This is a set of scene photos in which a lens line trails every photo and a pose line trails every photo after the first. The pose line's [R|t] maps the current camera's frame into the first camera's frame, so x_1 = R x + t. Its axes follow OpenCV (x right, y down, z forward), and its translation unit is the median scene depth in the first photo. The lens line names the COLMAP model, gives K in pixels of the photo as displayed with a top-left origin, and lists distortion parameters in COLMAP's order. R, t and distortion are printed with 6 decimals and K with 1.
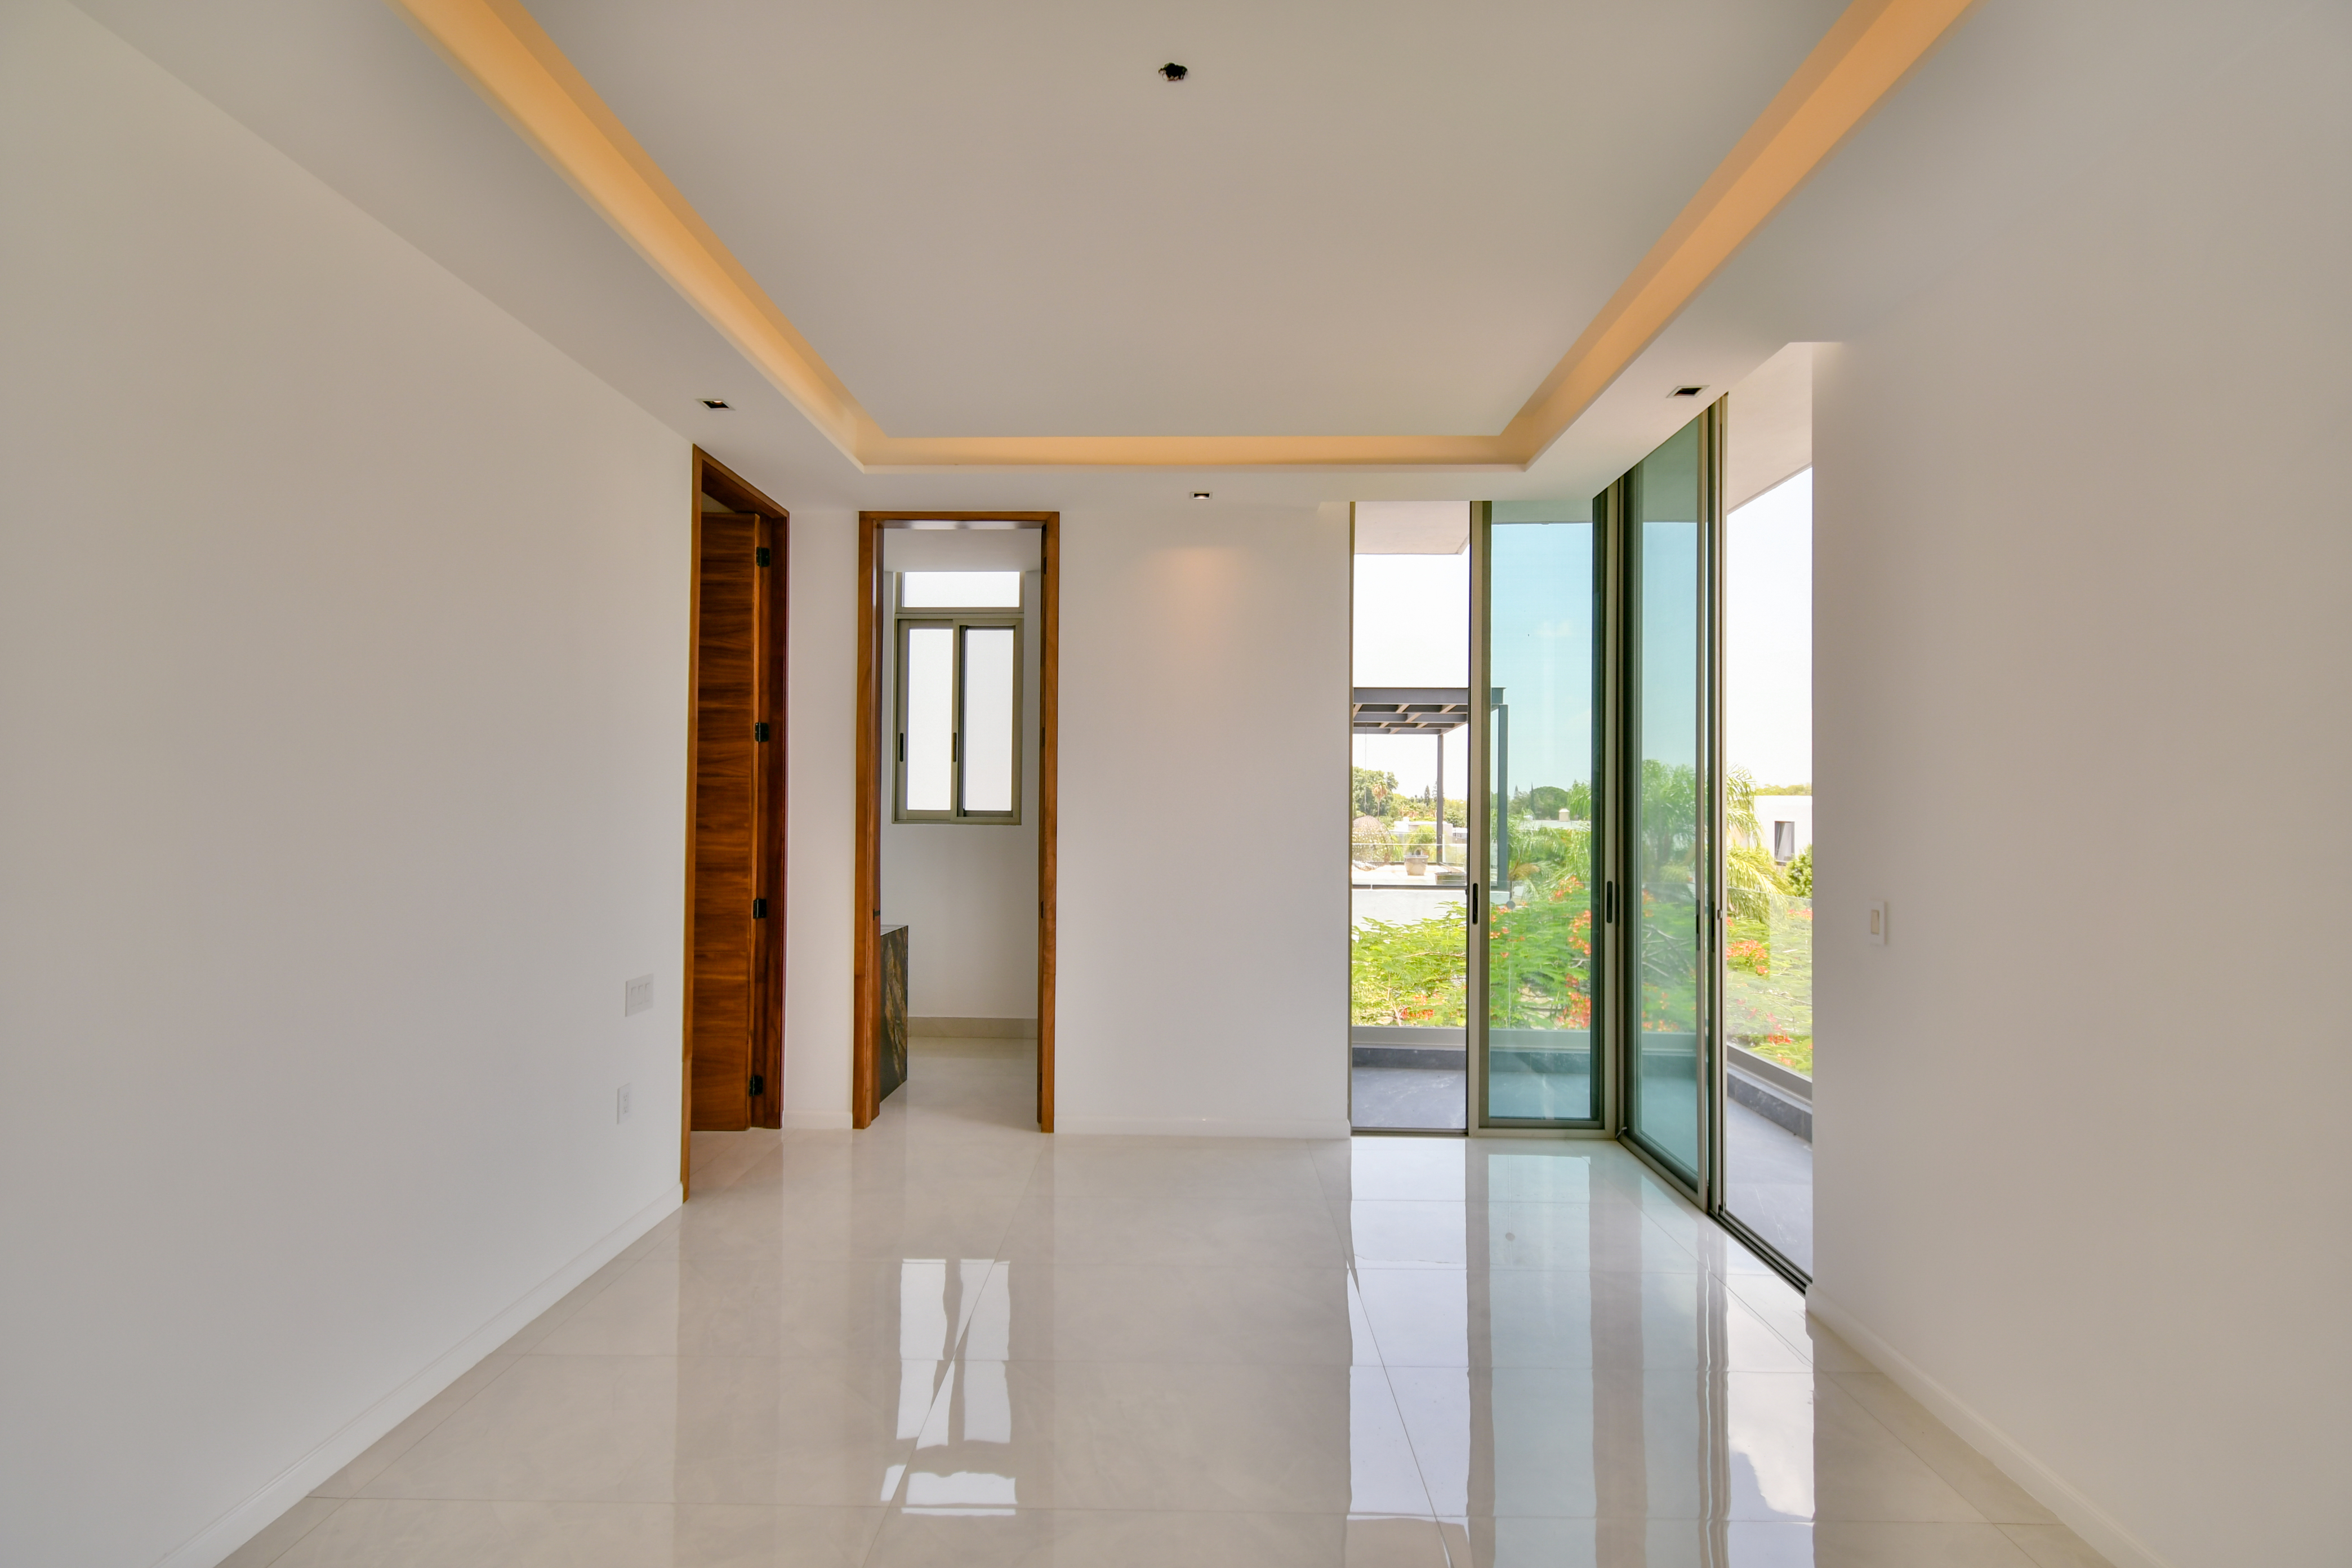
lens RADIAL K [[1039.6, 0, 1172.6], [0, 1039.6, 781.1], [0, 0, 1]] dist [0.000374, -0.000545]
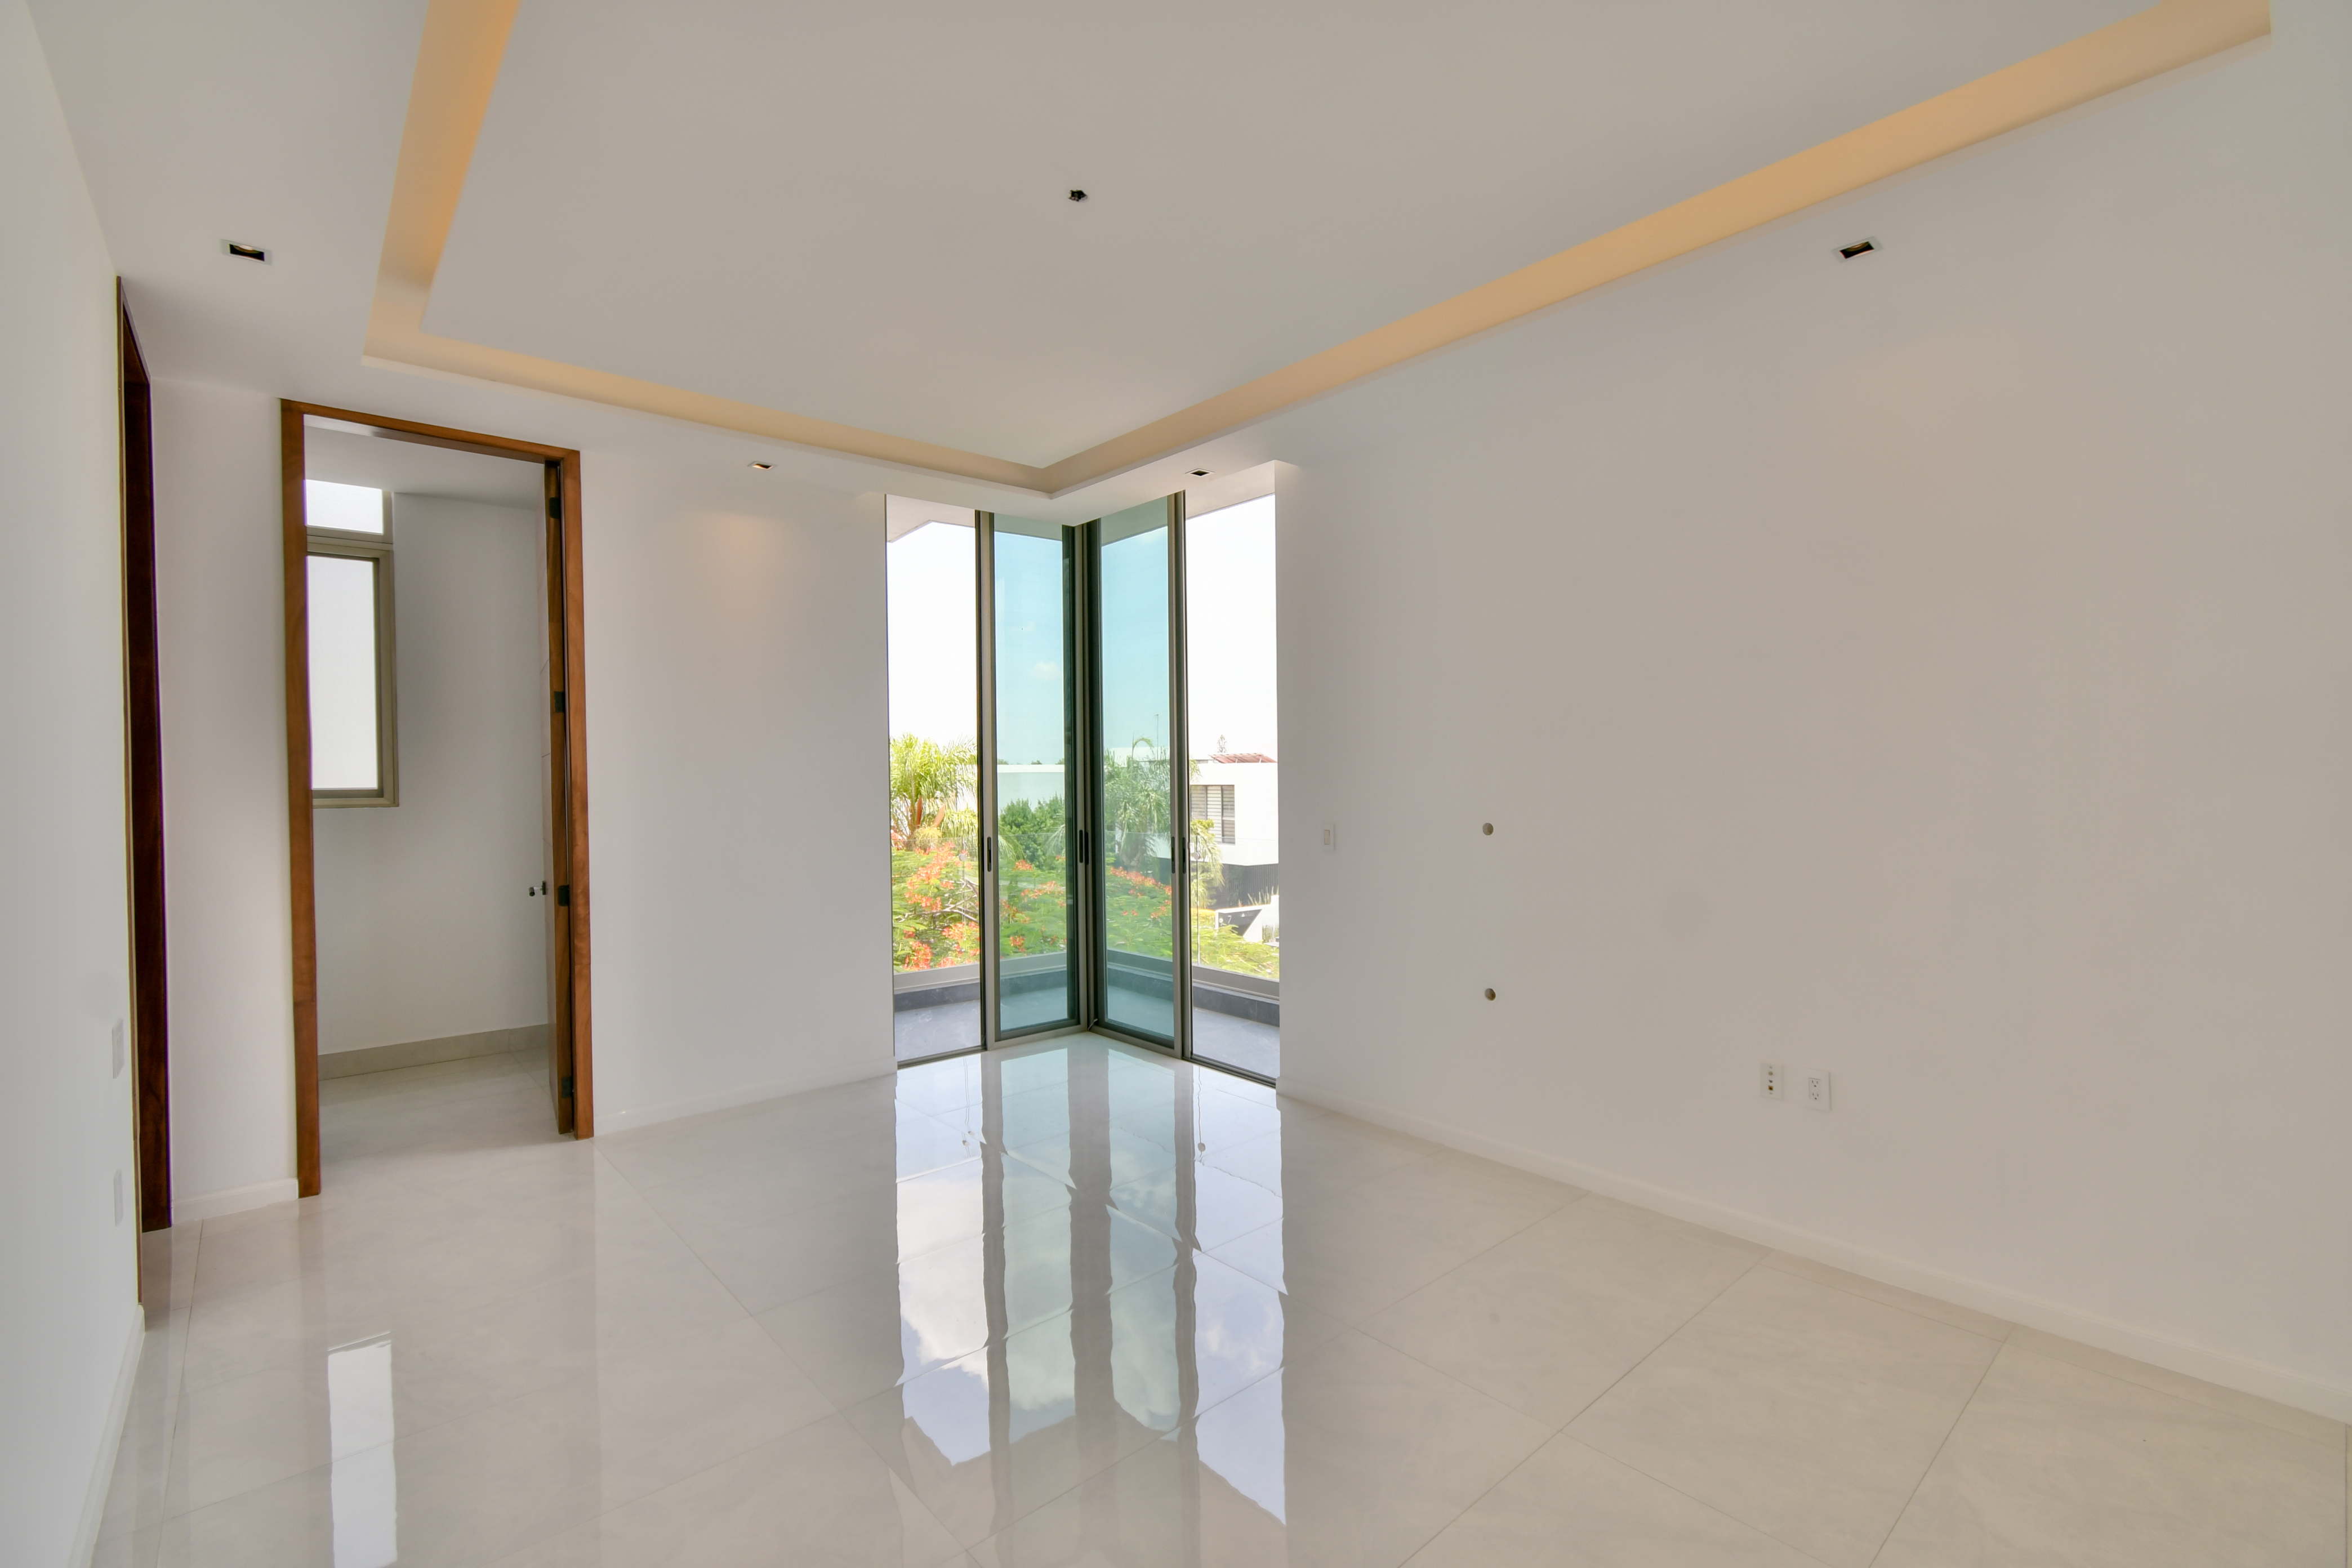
lens RADIAL K [[1039.6, 0, 1188.5], [0, 1039.6, 785.3], [0, 0, 1]] dist [0.000374, -0.000545]
pose [[0.731701, -0.023897, 0.681207, -0.345558], [0.002157, 0.999461, 0.032745, 0.000787], [-0.681622, -0.022490, 0.731359, -0.018456]]
